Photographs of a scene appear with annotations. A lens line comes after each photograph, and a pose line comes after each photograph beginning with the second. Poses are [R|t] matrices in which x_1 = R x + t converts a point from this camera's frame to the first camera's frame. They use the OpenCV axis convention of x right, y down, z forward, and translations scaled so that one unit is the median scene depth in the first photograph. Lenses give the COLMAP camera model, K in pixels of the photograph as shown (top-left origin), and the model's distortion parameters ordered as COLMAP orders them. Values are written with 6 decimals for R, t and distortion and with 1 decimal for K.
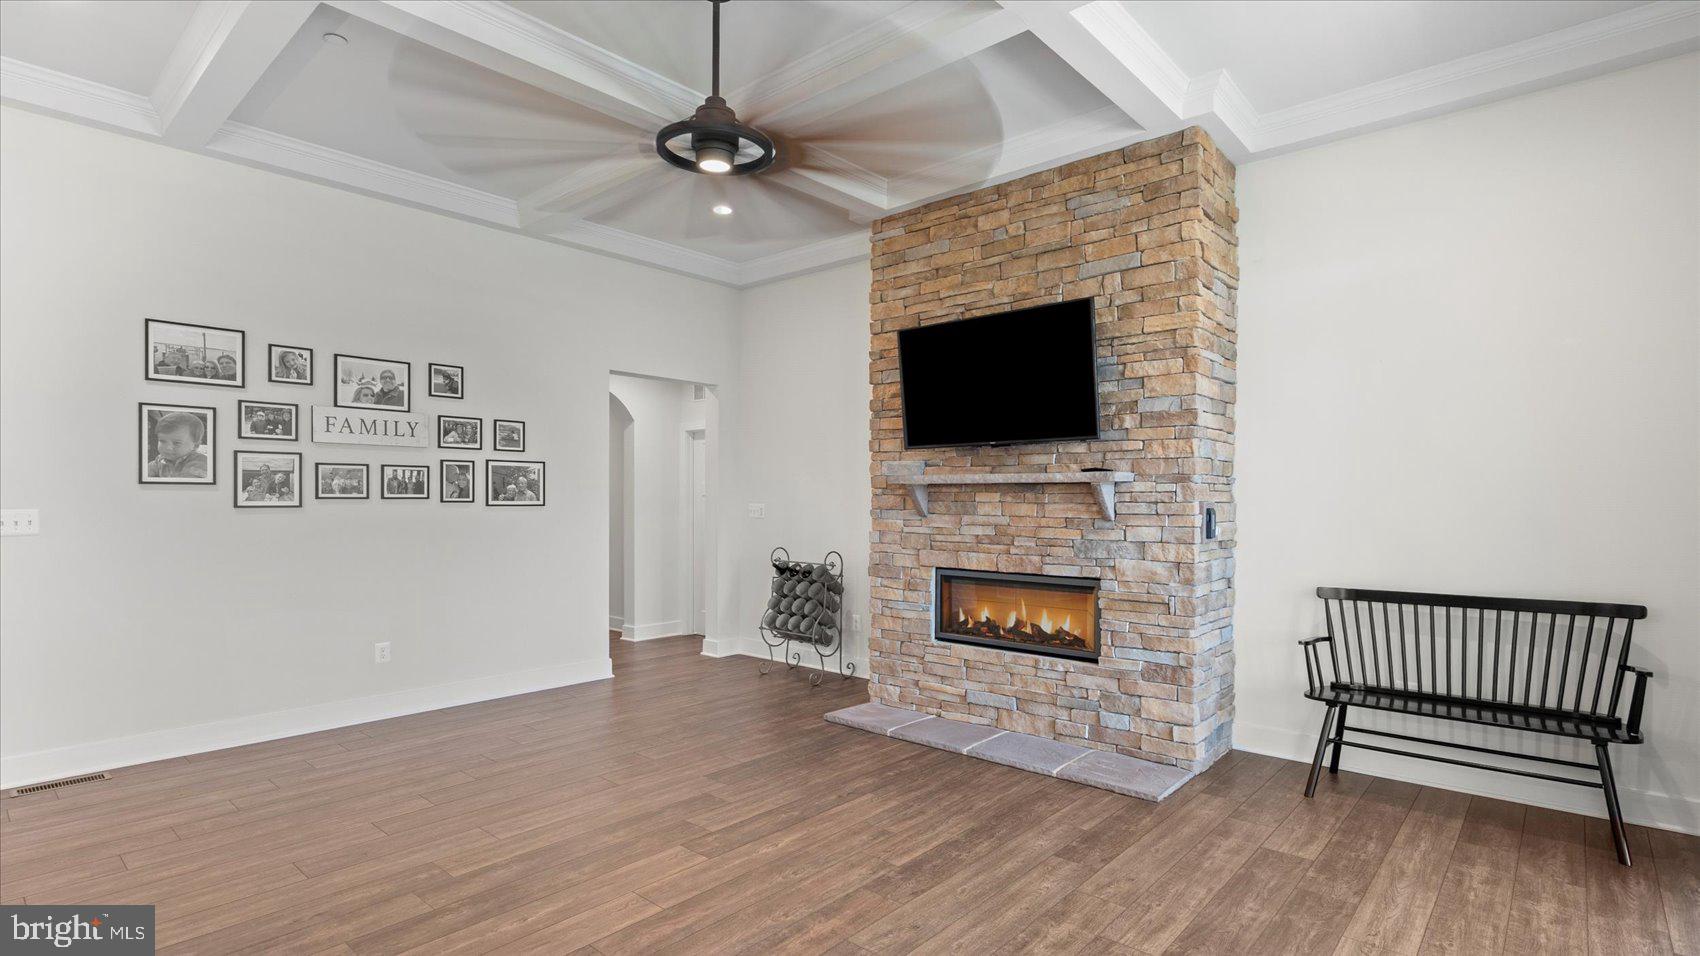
lens RADIAL K [[820.3, 0, 851.9], [0, 820.3, 503.3], [0, 0, 1]] dist [-0.002610, 0.006324]
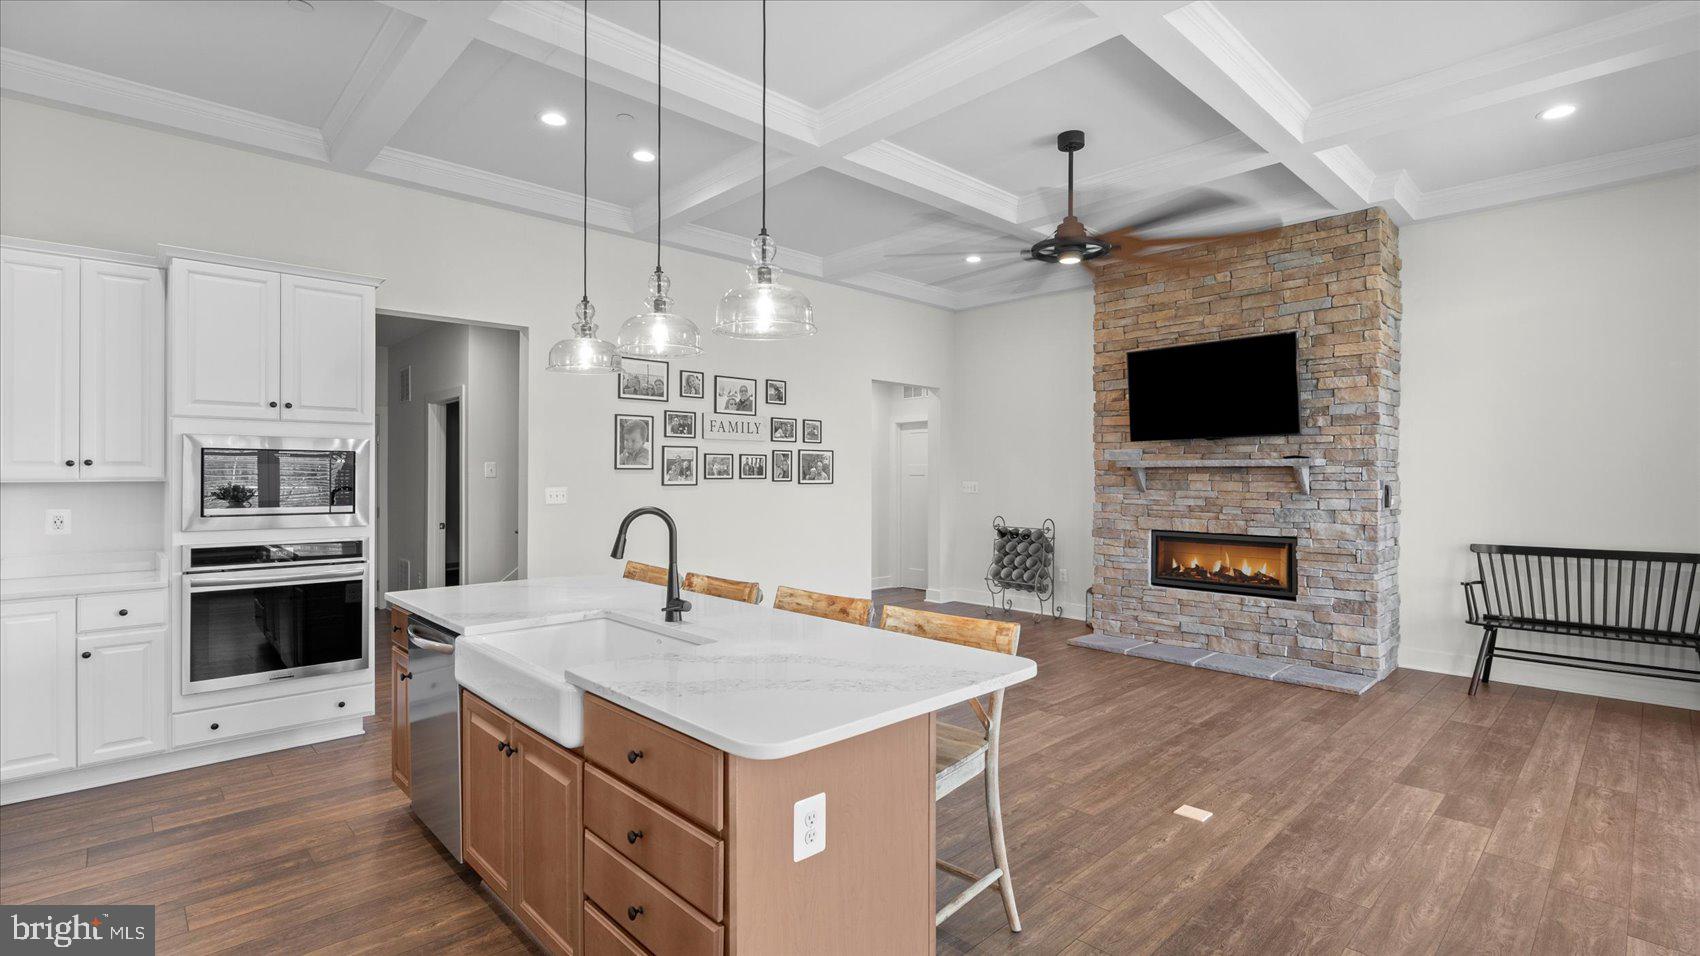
lens RADIAL K [[775.4, 0, 856.3], [0, 775.4, 475.7], [0, 0, 1]] dist [0.001389, 0.001132]
pose [[0.996808, -0.002267, -0.079807, -0.302400], [0.001854, 0.999985, -0.005249, -0.004101], [0.079817, 0.005084, 0.996797, -0.314643]]
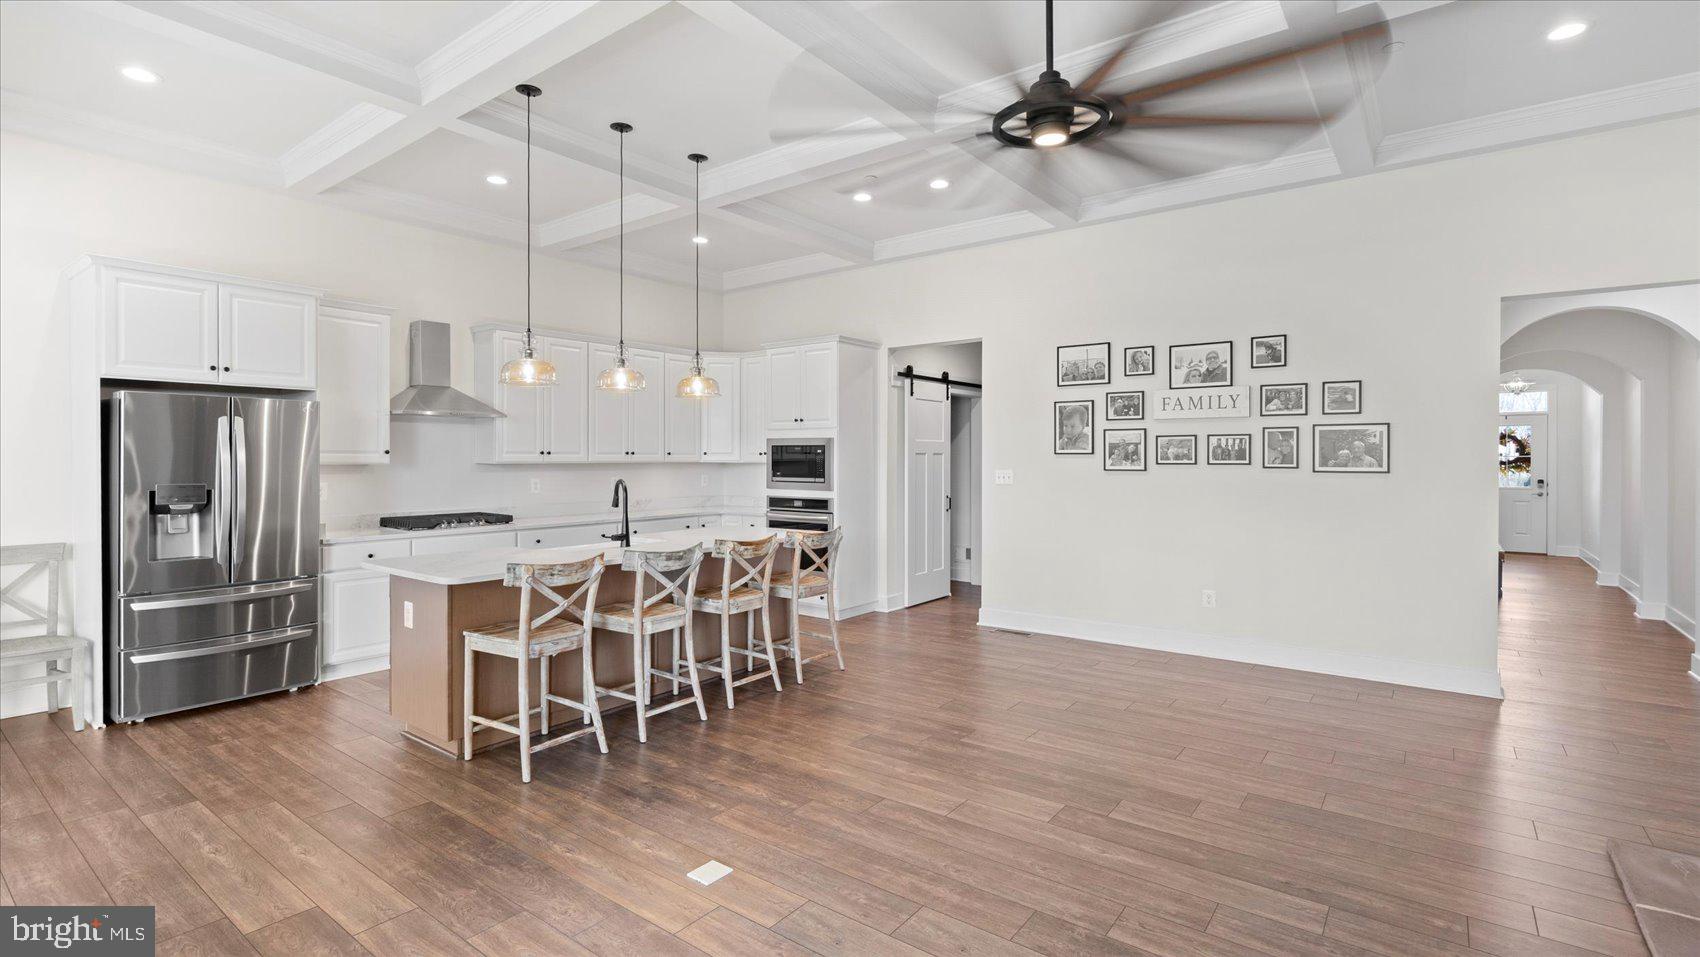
lens RADIAL K [[779.5, 0, 851.9], [0, 779.5, 466.9], [0, 0, 1]] dist [-0.002116, 0.000258]
pose [[0.078917, 0.010021, -0.996831, 0.522380], [-0.004729, 0.999942, 0.009678, -0.011444], [0.996870, 0.003951, 0.078960, 0.461423]]
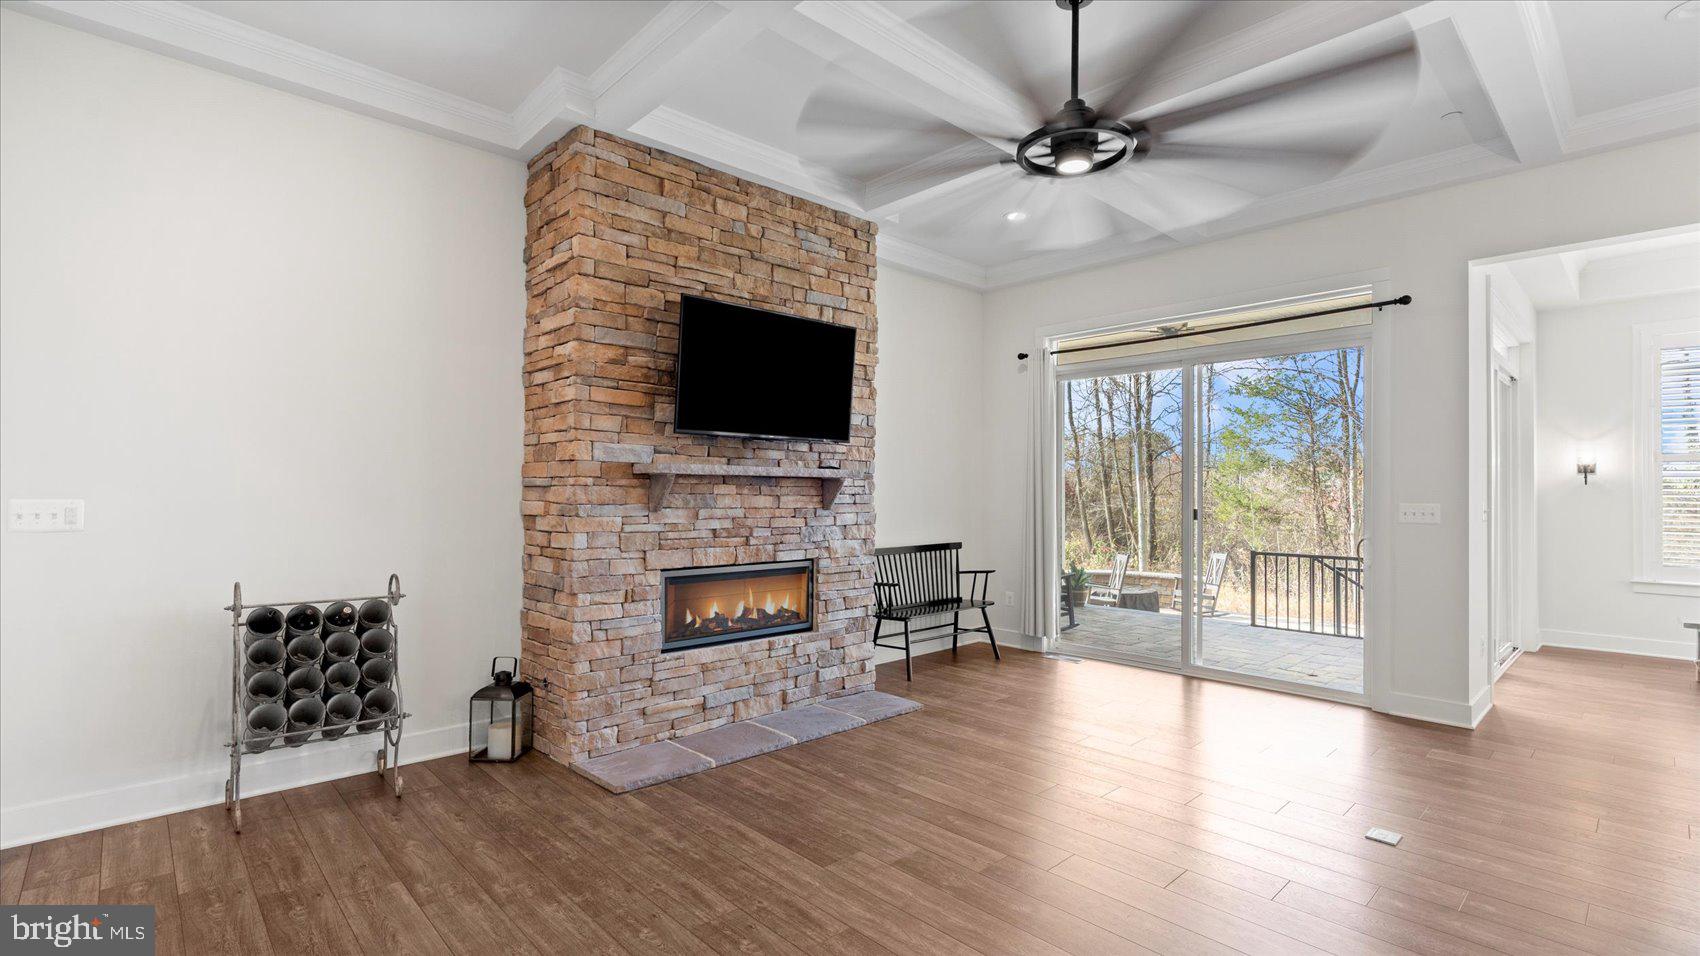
lens RADIAL K [[765.7, 0, 847.5], [0, 765.7, 488.0], [0, 0, 1]] dist [-0.000650, 0.000406]
pose [[0.101760, 0.006928, 0.994785, -0.760751], [0.004768, 0.999961, -0.007452, -0.001741], [-0.994798, 0.005501, 0.101723, 0.800544]]
